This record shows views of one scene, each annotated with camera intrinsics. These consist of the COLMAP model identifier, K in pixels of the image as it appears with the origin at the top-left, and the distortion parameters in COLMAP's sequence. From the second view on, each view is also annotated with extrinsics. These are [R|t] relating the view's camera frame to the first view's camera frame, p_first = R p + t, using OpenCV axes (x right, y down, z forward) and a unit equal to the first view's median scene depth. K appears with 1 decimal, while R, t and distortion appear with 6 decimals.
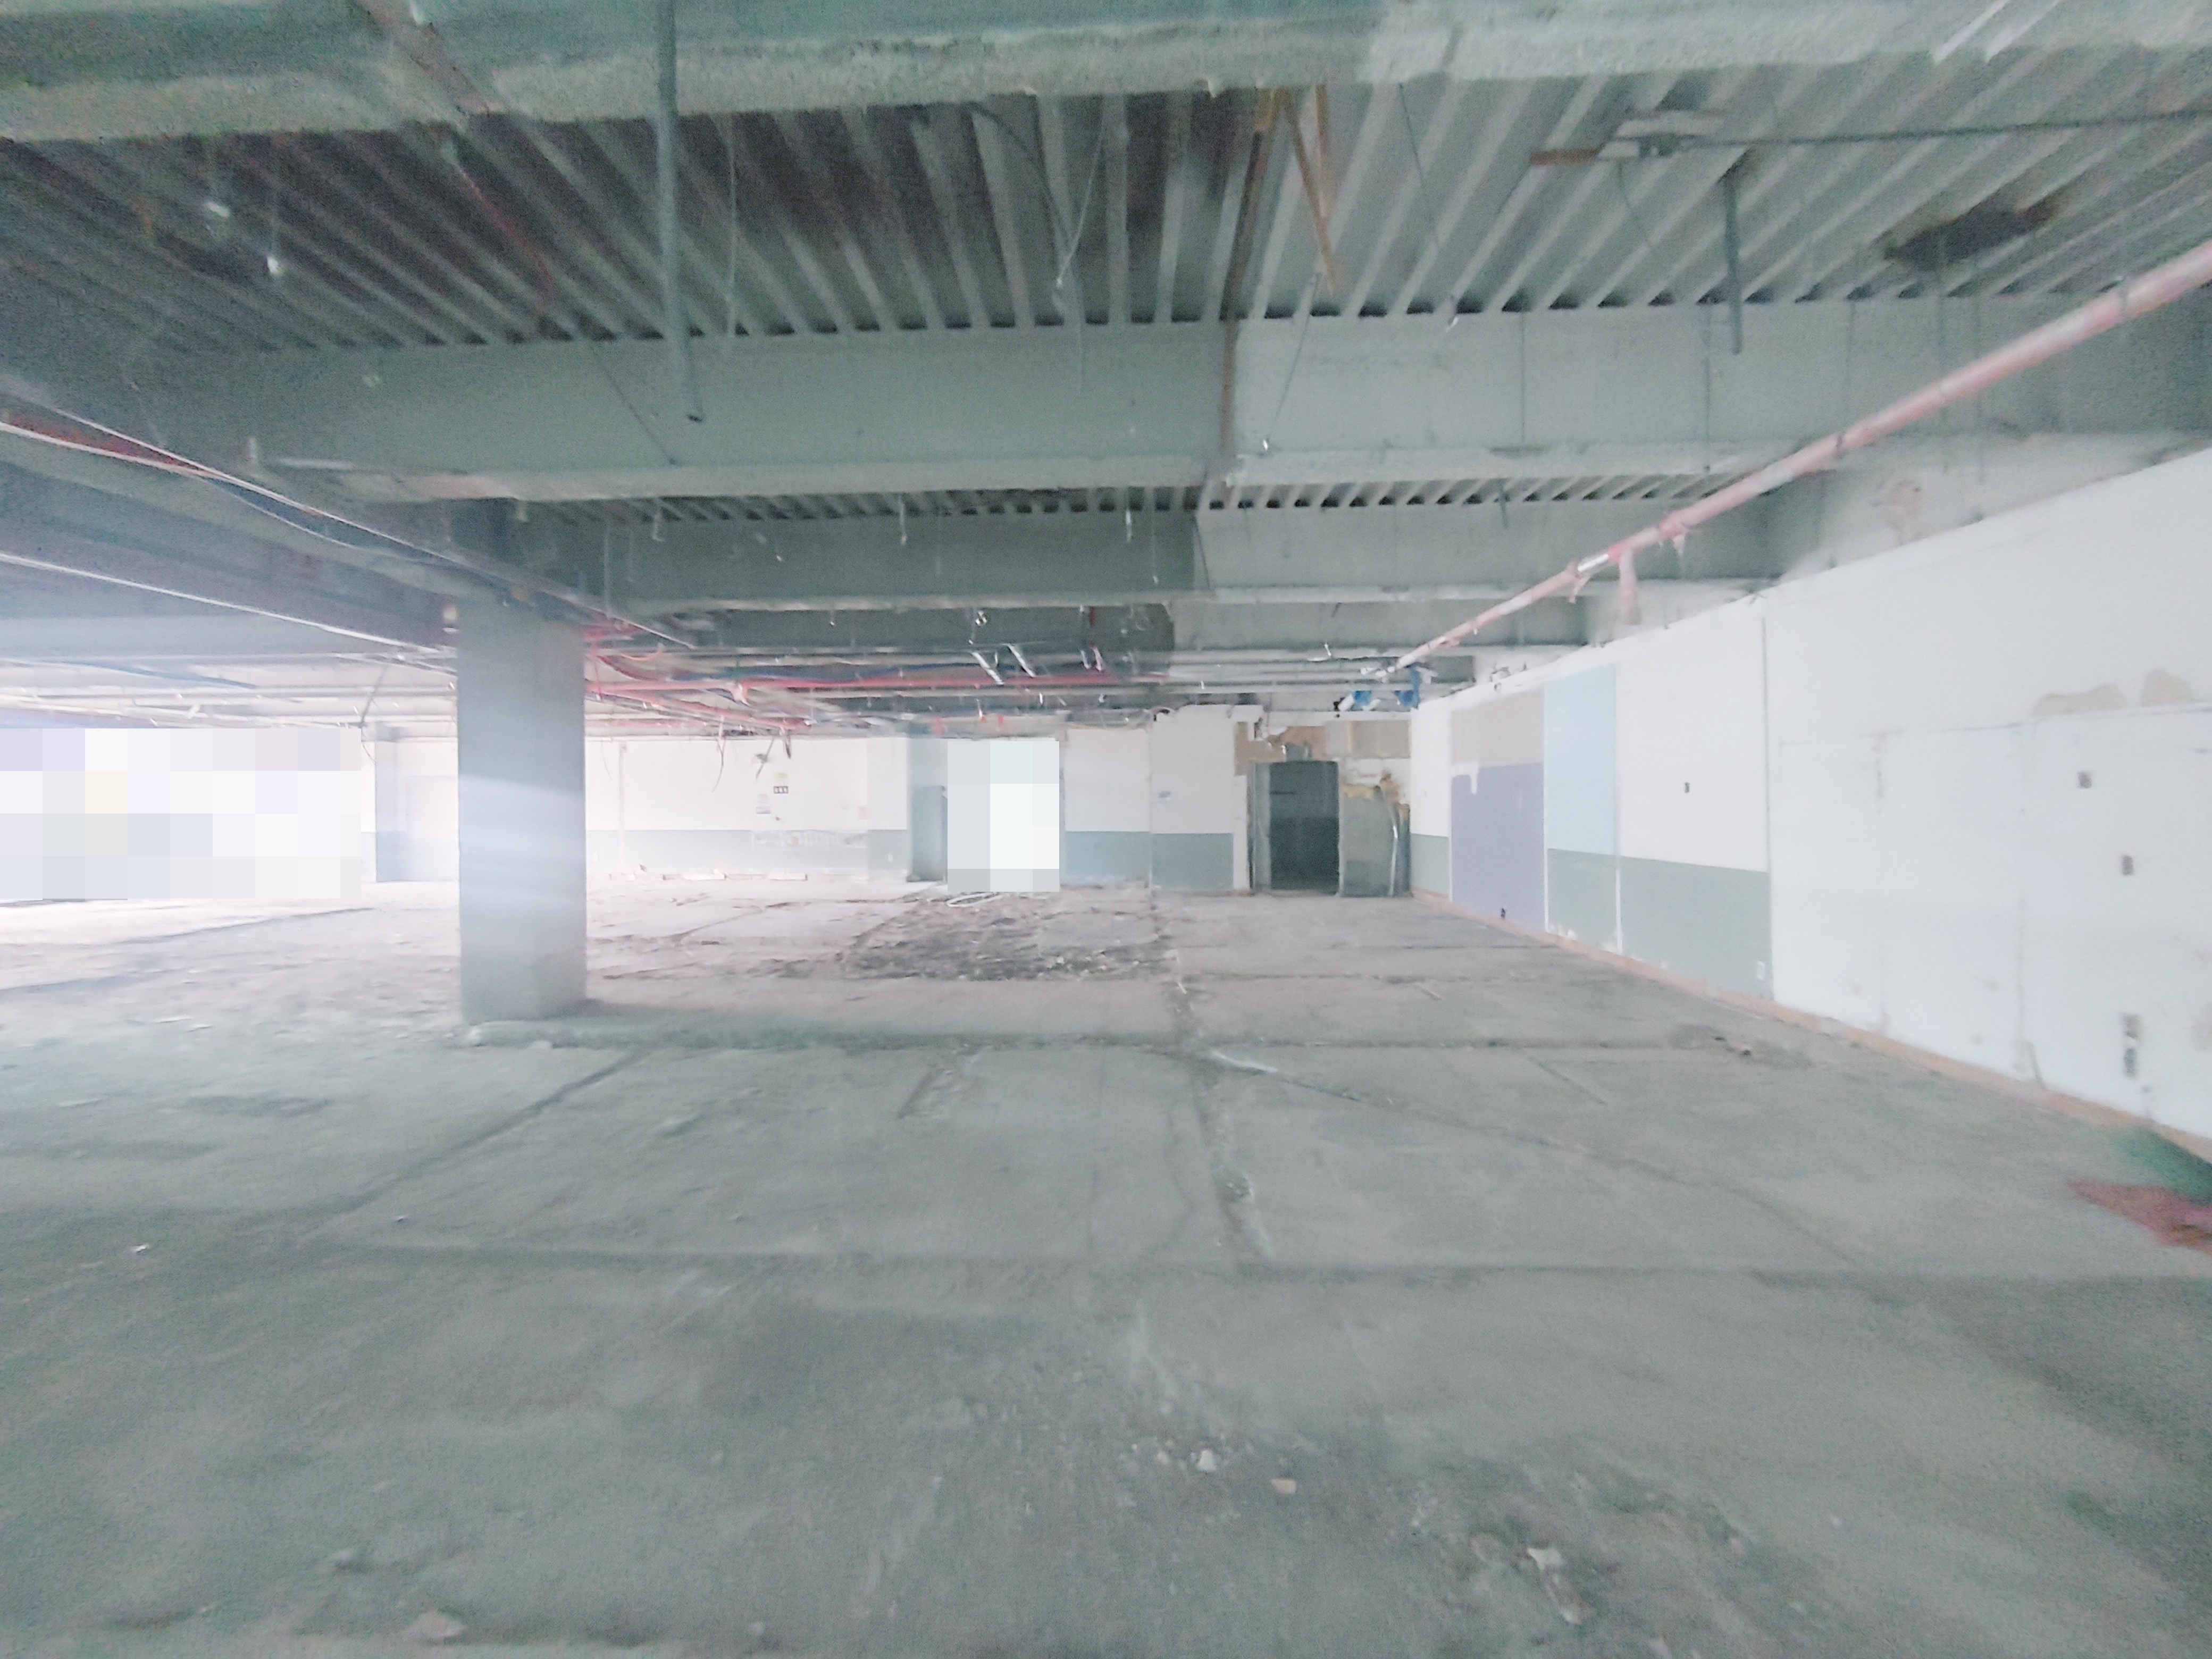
lens RADIAL K [[957.1, 0, 1097.9], [0, 957.1, 805.0], [0, 0, 1]] dist [0.000551, -0.000248]
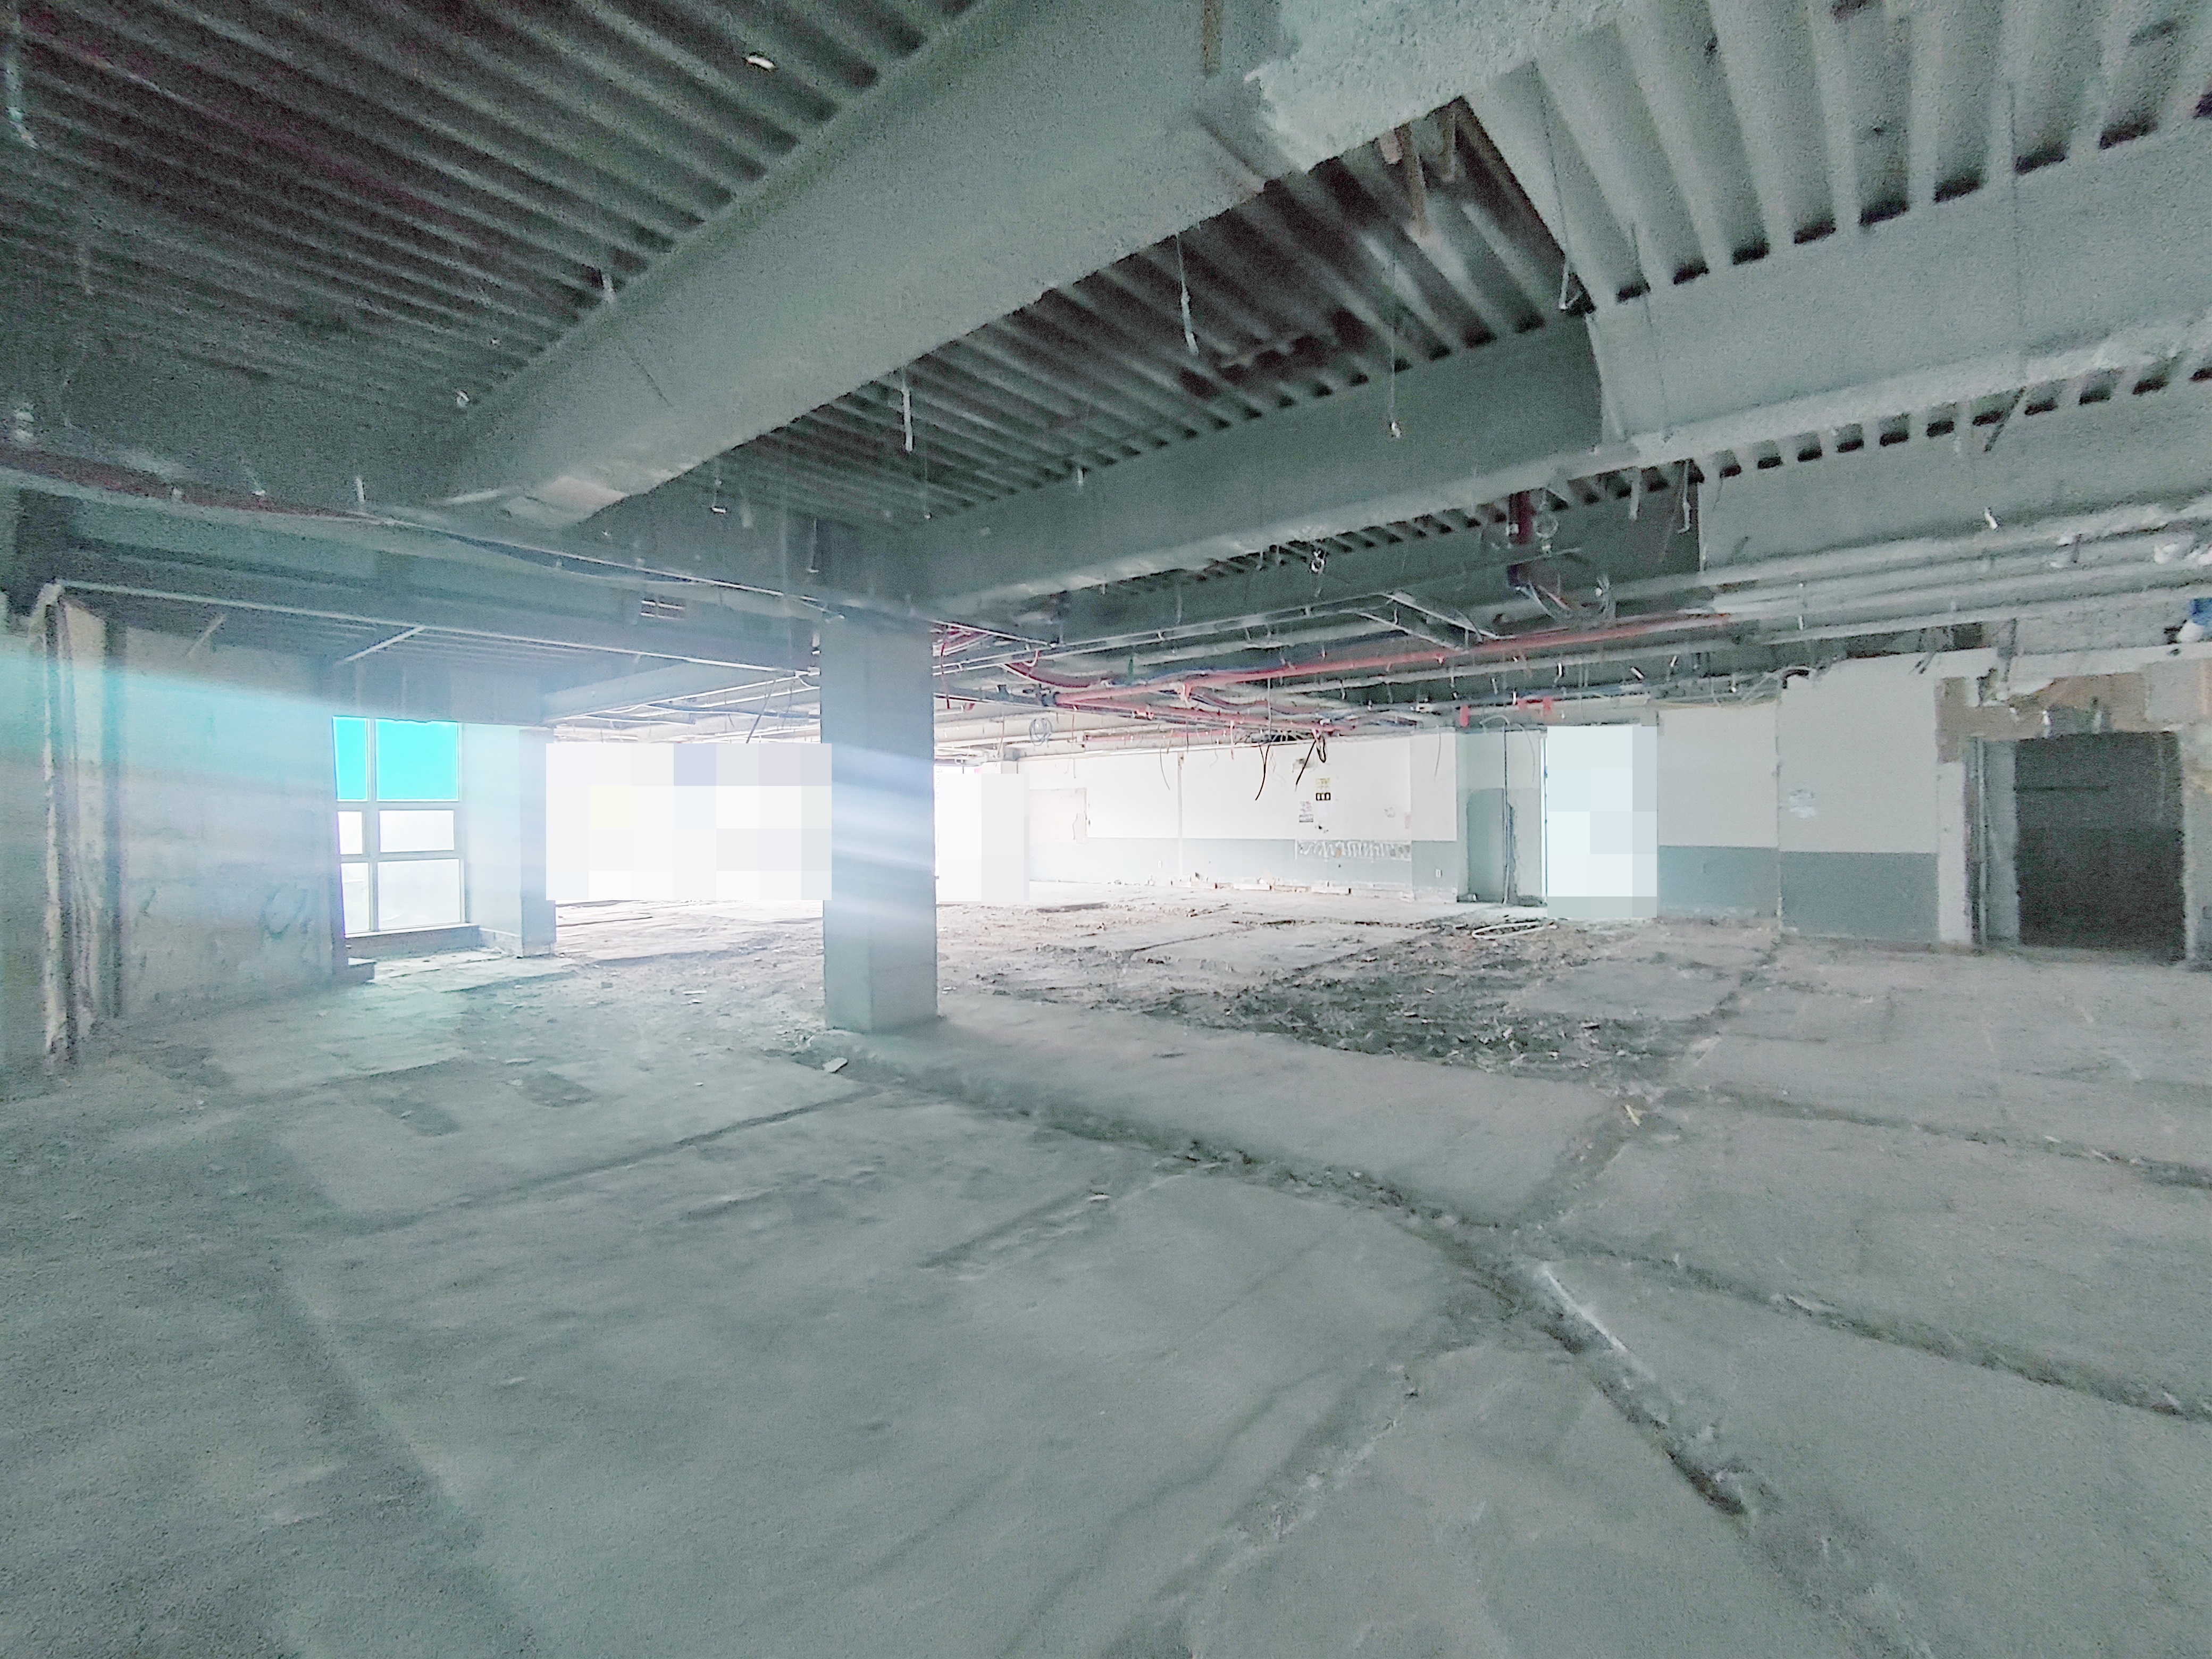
lens RADIAL K [[968.5, 0, 1107.8], [0, 968.5, 807.6], [0, 0, 1]] dist [0.001316, 0.000025]
pose [[0.791166, -0.008671, -0.611540, 0.143644], [0.006652, 0.999962, -0.005571, -0.002020], [0.611565, 0.000340, 0.791194, 0.220695]]
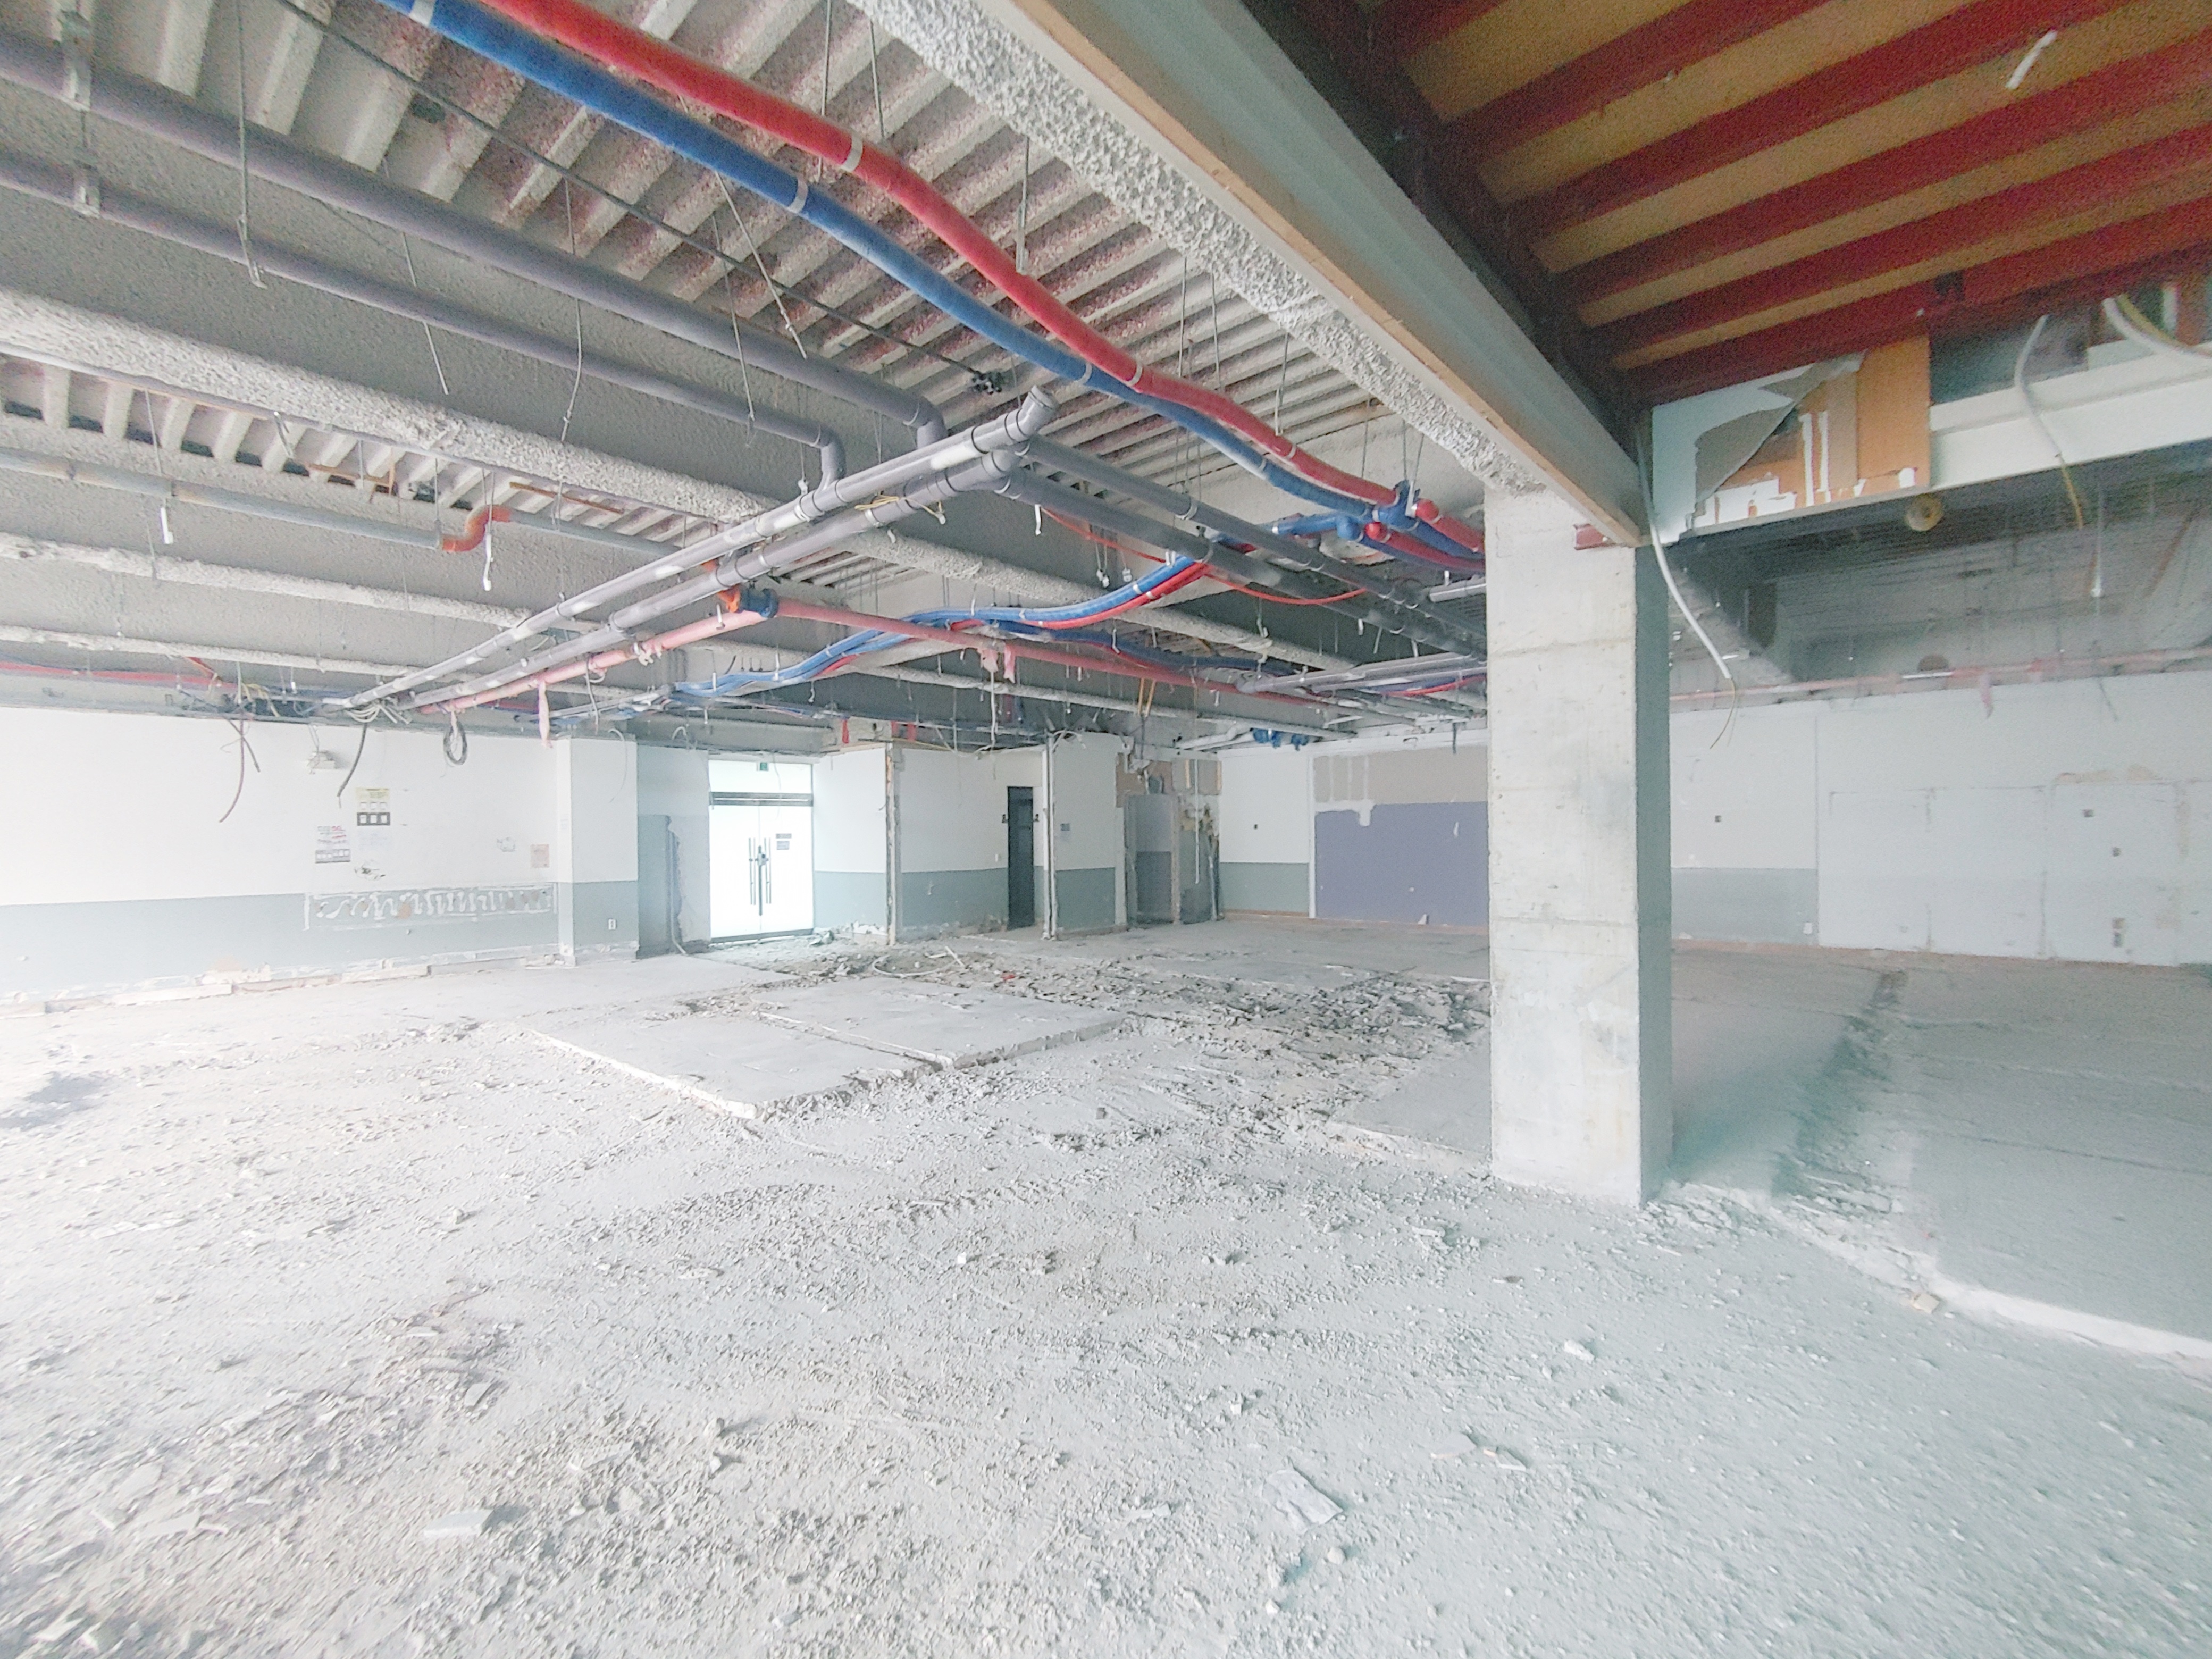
lens RADIAL K [[936.0, 0, 1106.0], [0, 936.0, 829.5], [0, 0, 1]] dist [0.003287, 0.000533]
pose [[0.635131, 0.001298, 0.772404, -0.861840], [0.012137, 0.999858, -0.011660, 0.003571], [-0.772309, 0.016780, 0.635025, 0.580248]]
